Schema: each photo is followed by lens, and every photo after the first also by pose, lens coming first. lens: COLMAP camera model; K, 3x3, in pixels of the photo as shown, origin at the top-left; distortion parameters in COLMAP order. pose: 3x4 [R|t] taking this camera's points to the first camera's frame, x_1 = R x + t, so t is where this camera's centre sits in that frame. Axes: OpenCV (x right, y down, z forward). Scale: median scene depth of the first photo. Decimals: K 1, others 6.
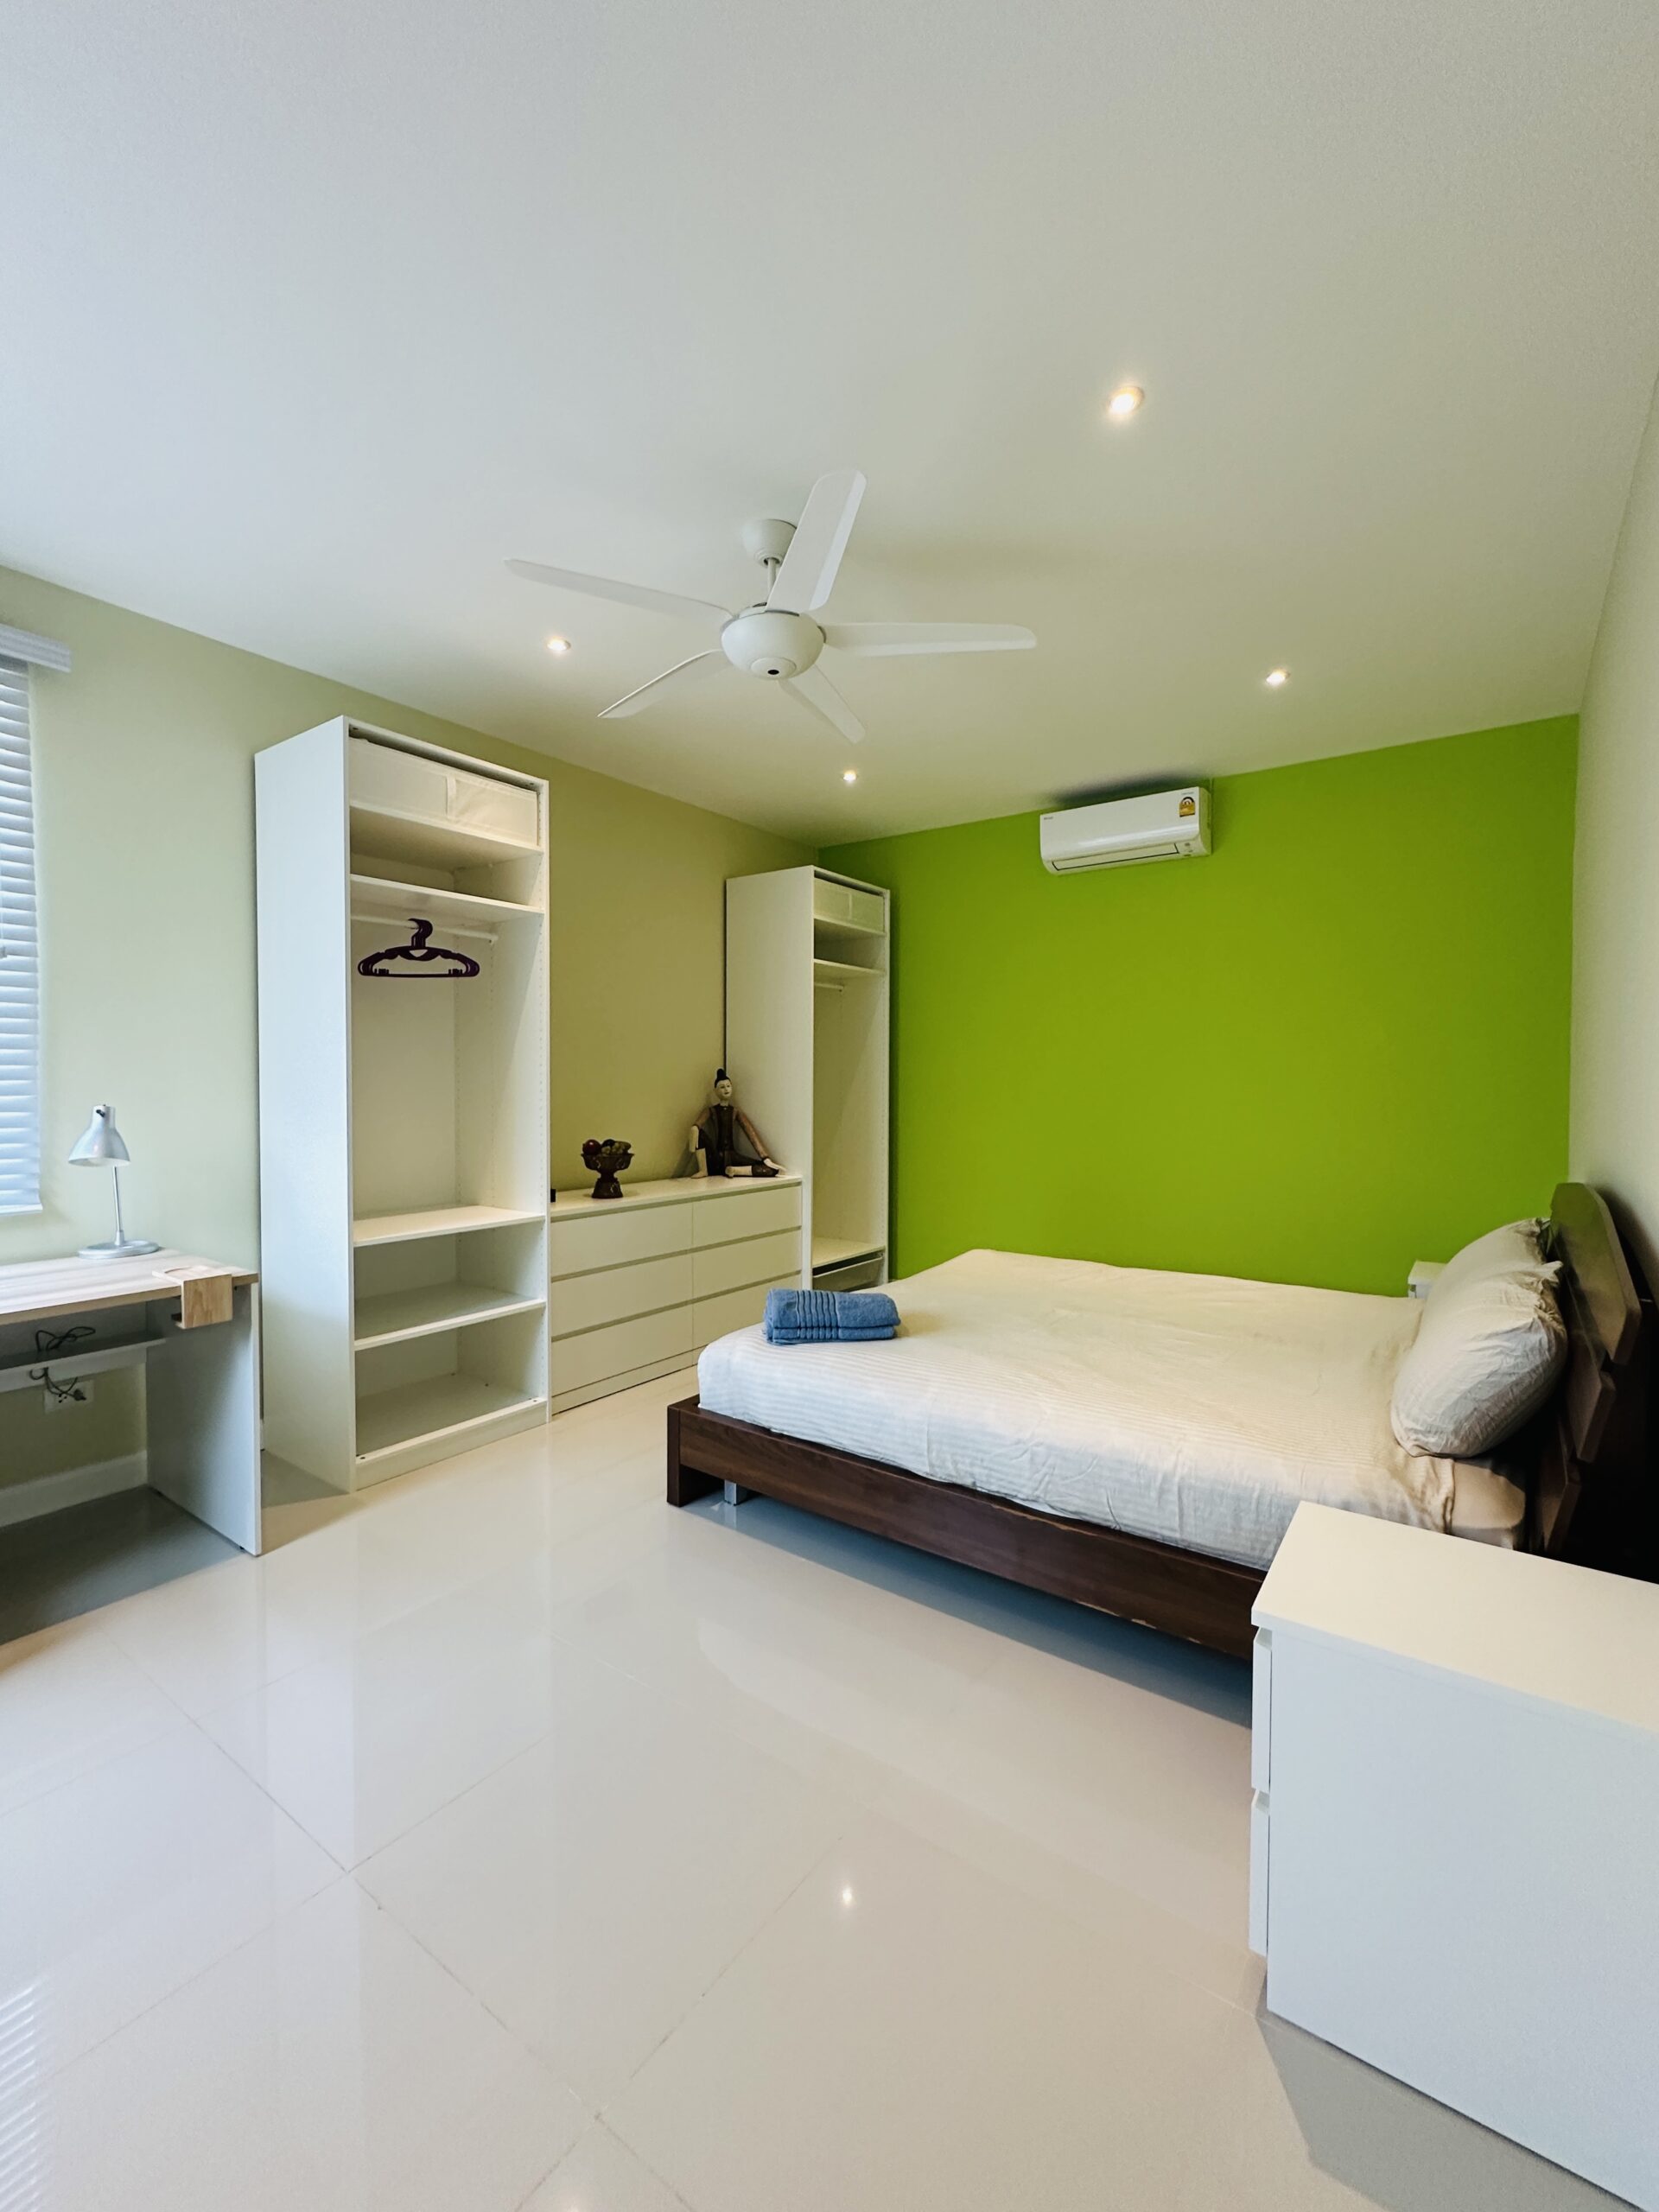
lens RADIAL K [[927.4, 0, 839.0], [0, 927.4, 1080.6], [0, 0, 1]] dist [0.001422, 0.000257]
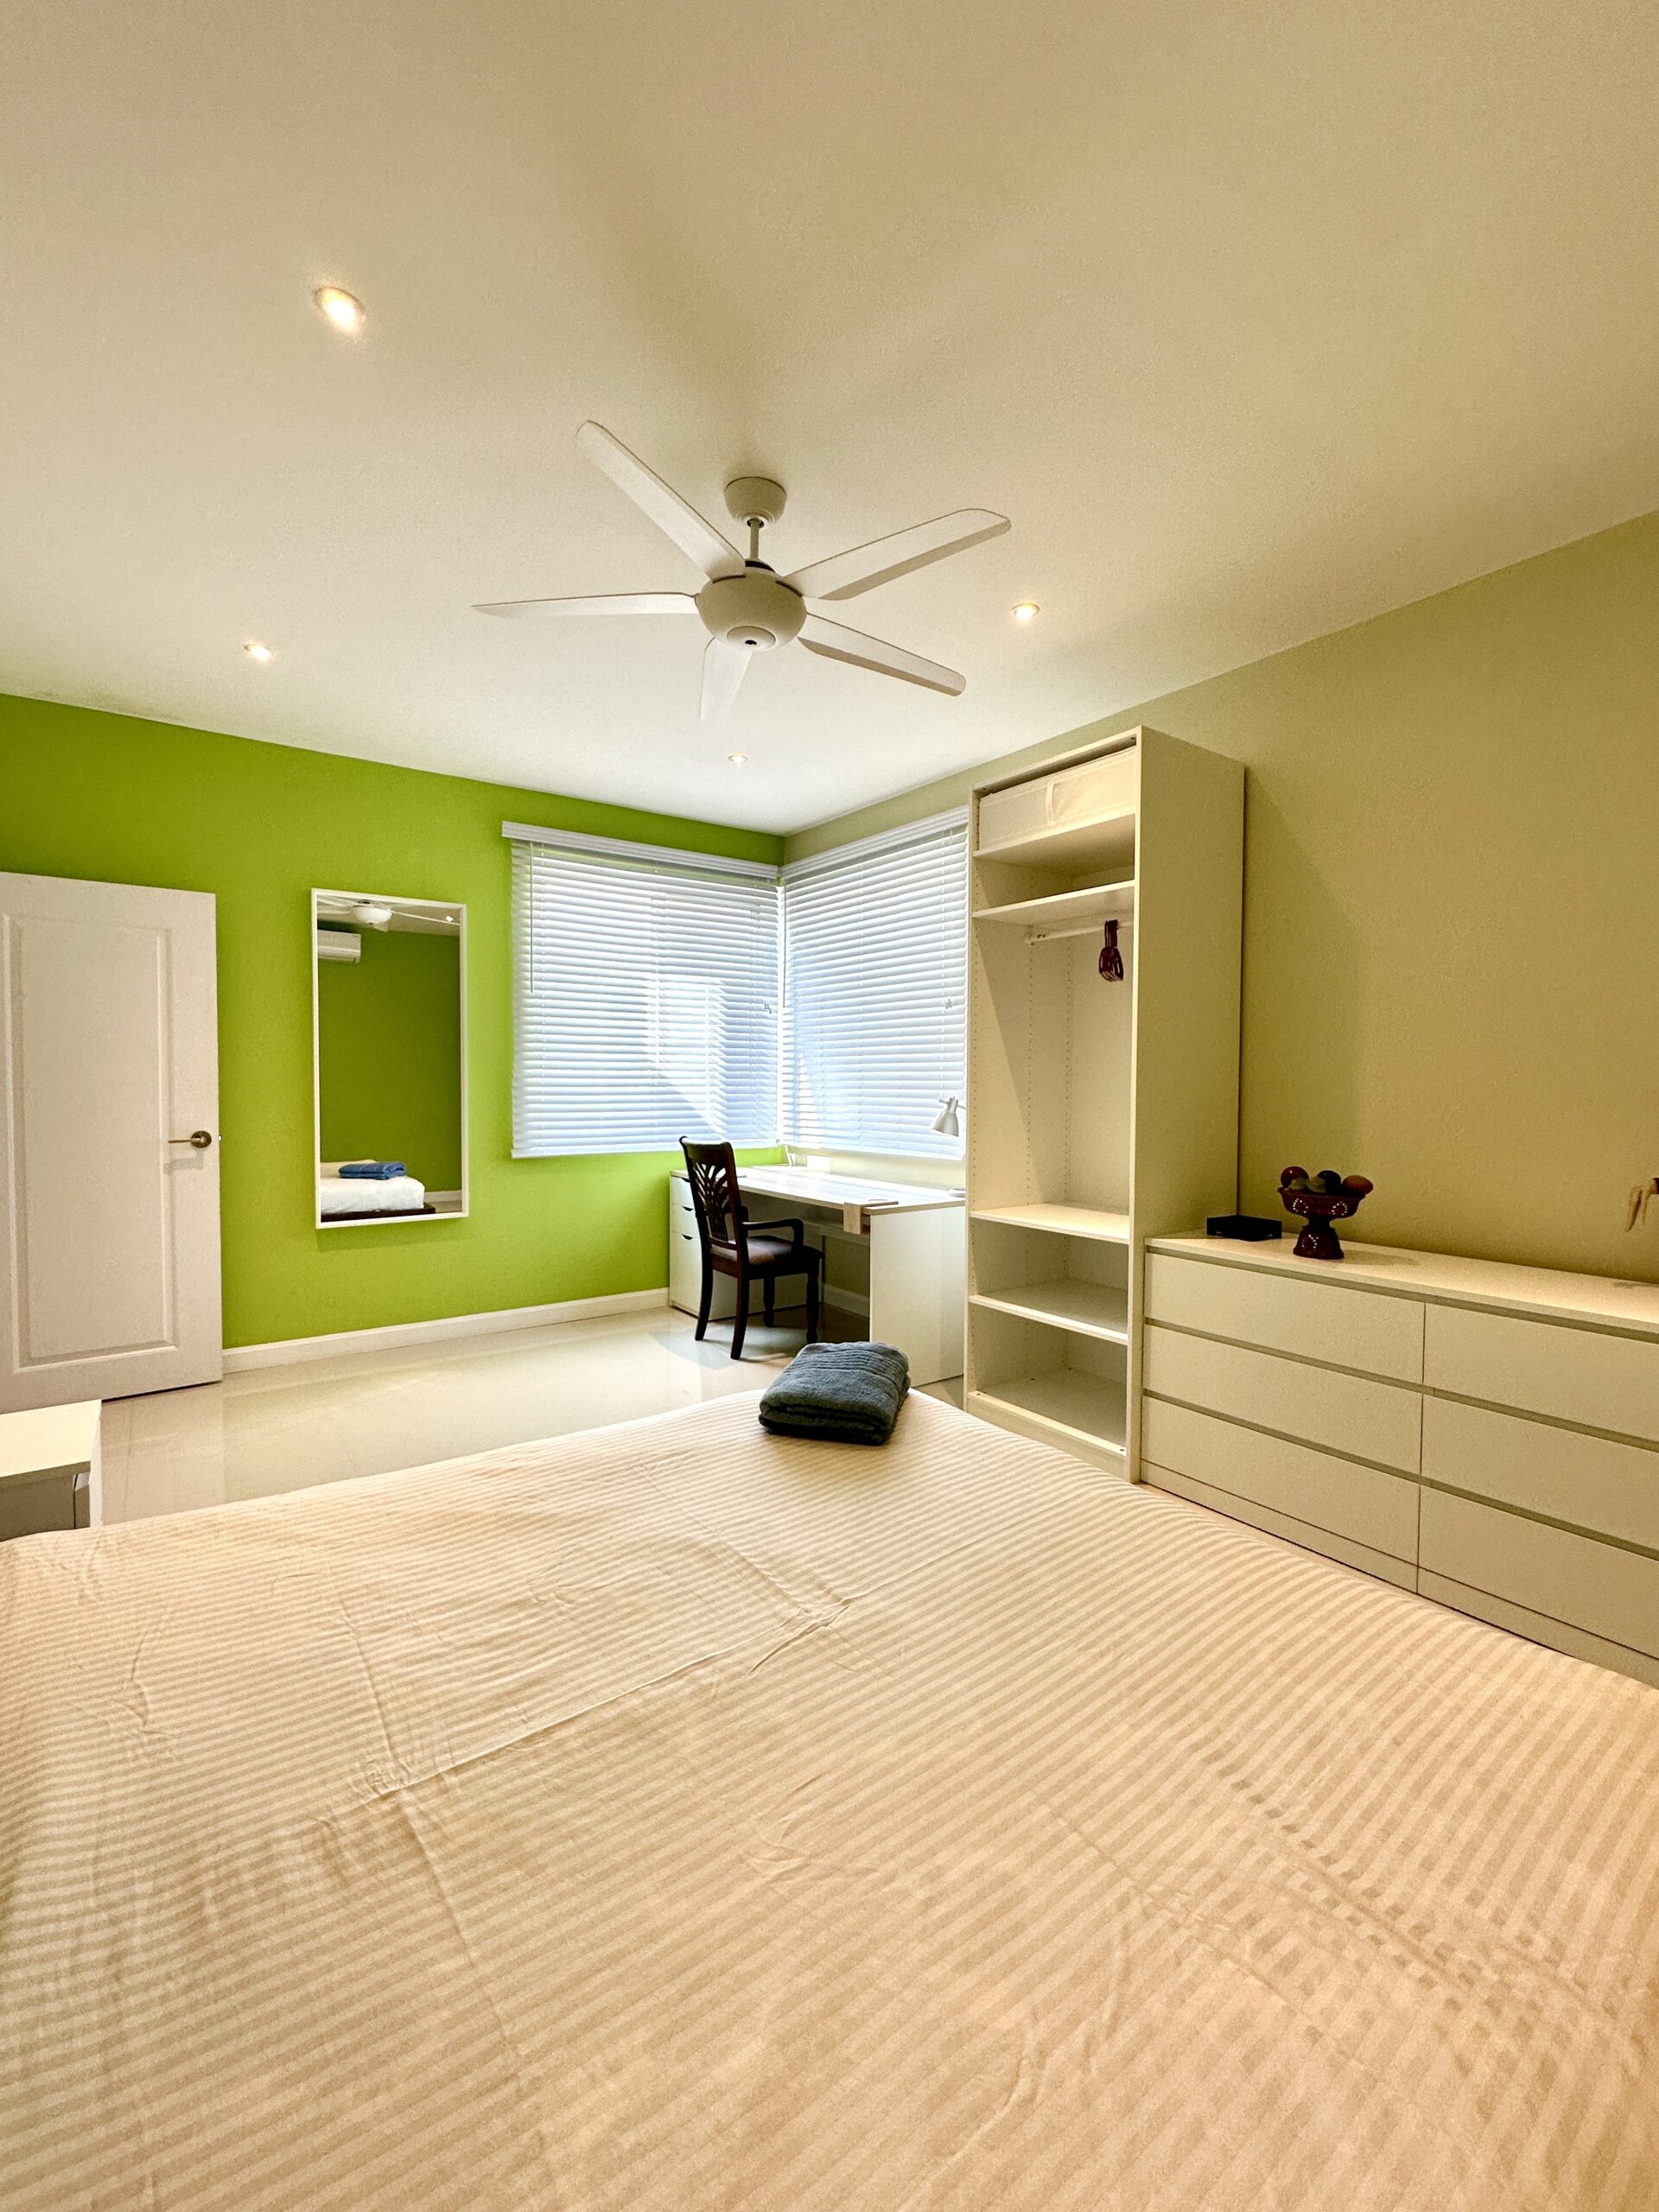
lens RADIAL K [[927.4, 0, 839.0], [0, 927.4, 1080.6], [0, 0, 1]] dist [0.001422, 0.000257]
pose [[-0.282210, -0.004382, -0.959343, 0.616117], [-0.017596, 0.999845, 0.000610, 0.003480], [0.959191, 0.017053, -0.282244, 1.046623]]
